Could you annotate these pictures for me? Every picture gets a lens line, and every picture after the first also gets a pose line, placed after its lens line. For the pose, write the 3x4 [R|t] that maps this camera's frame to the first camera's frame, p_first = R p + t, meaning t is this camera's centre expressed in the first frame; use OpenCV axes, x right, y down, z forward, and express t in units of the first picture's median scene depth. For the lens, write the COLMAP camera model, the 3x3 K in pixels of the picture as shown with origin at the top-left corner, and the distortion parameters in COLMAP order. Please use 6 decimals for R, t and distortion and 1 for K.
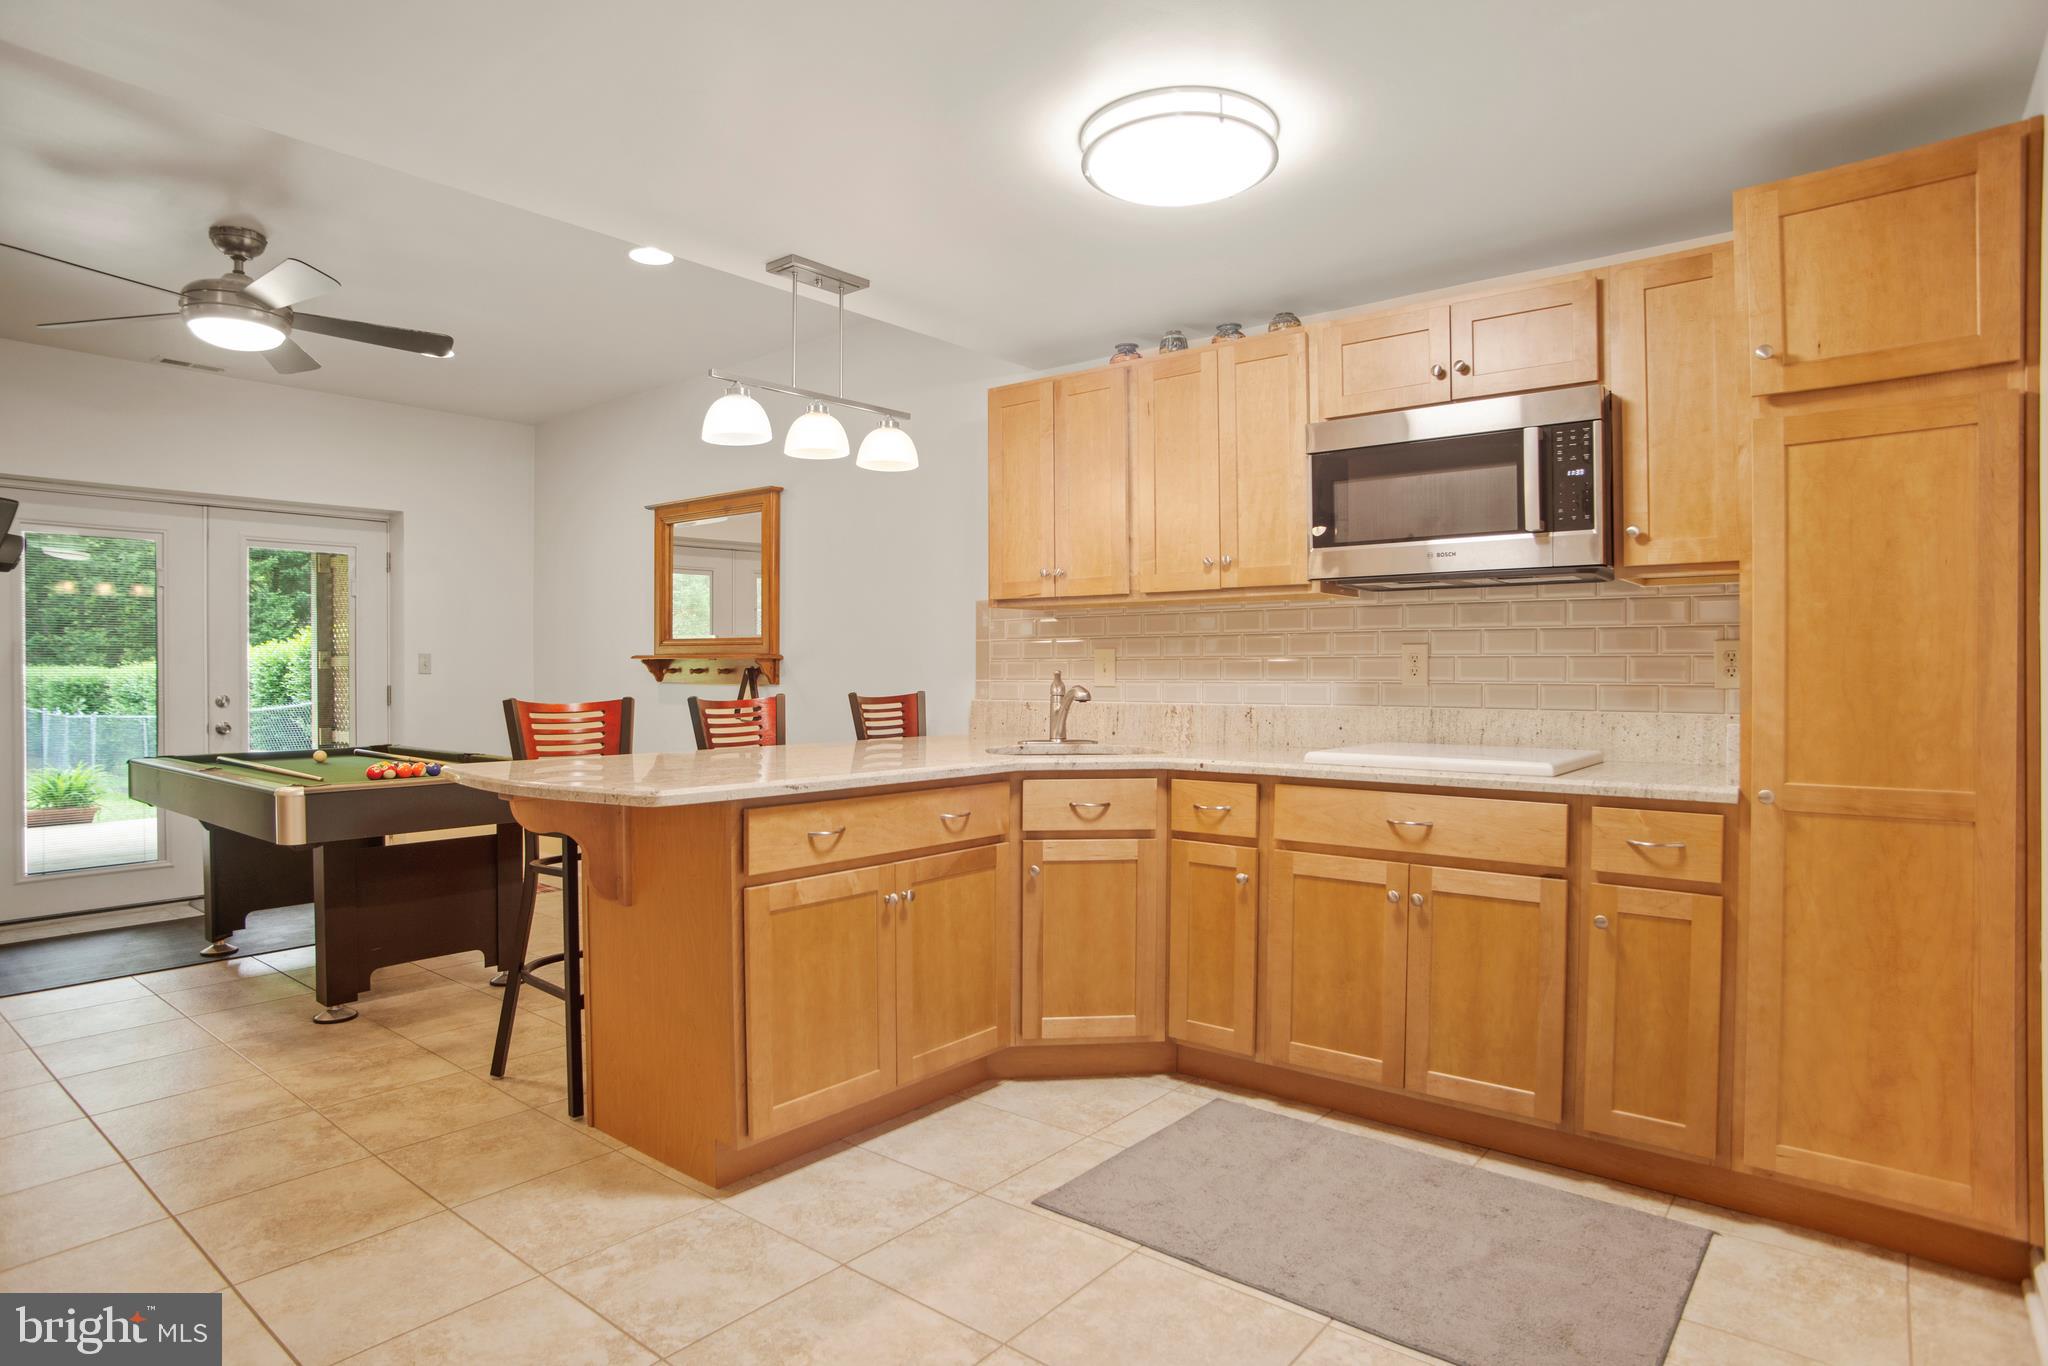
lens RADIAL K [[1146.7, 0, 1032.9], [0, 1146.7, 678.0], [0, 0, 1]] dist [-0.069928, 0.021457]
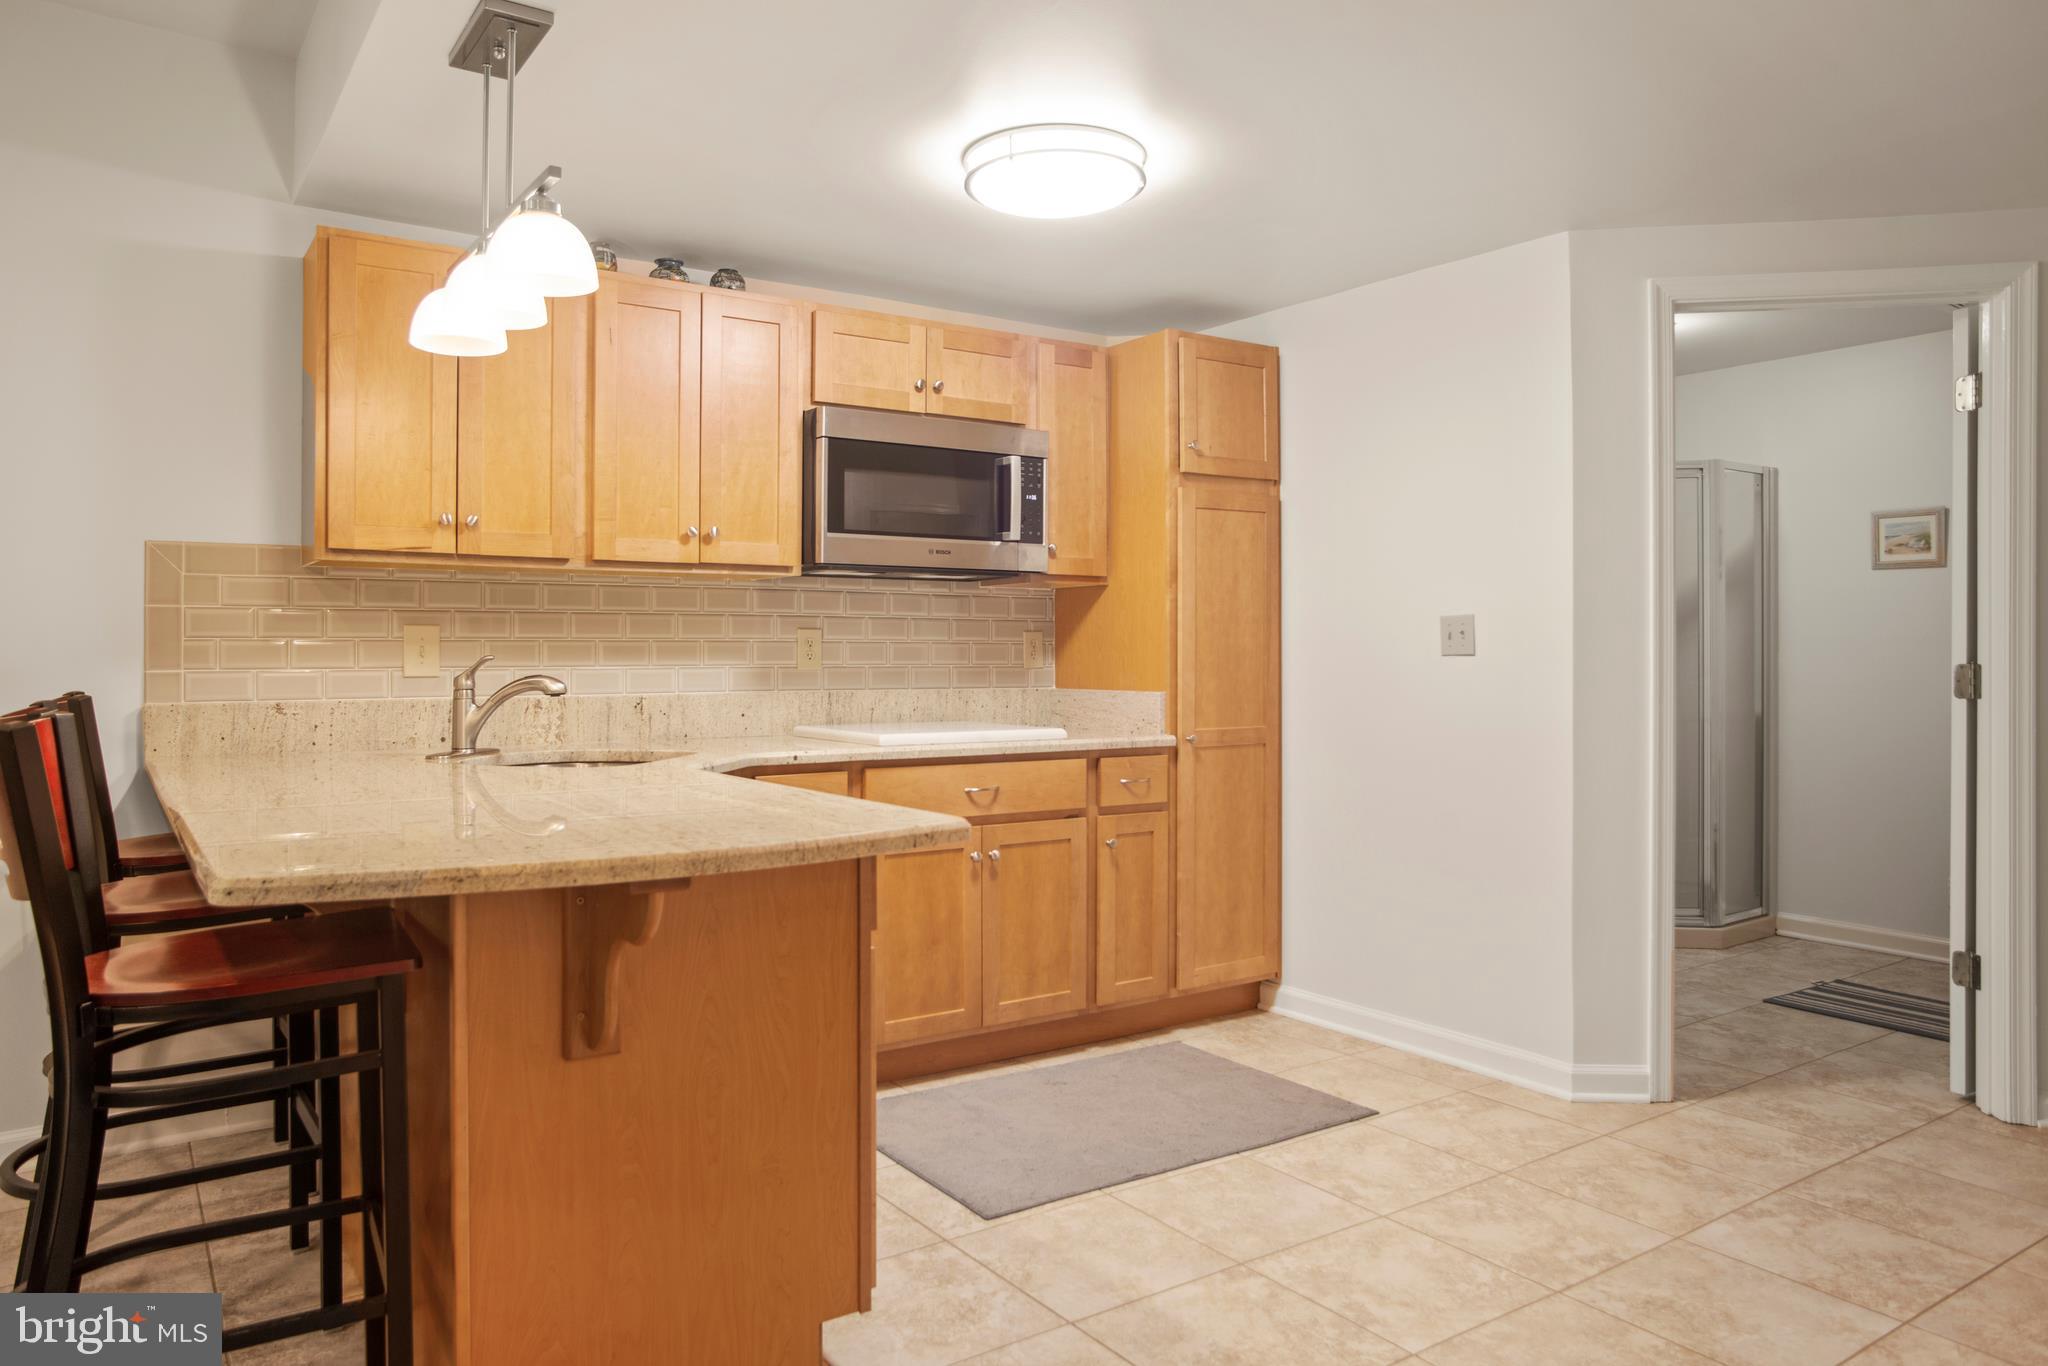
lens RADIAL K [[1331.6, 0, 1032.6], [0, 1331.6, 637.7], [0, 0, 1]] dist [-0.043458, 0.002848]
pose [[0.286869, 0.009170, 0.957926, -0.941926], [0.005254, 0.999924, -0.011145, -0.009442], [-0.957955, 0.008230, 0.286800, 0.574972]]
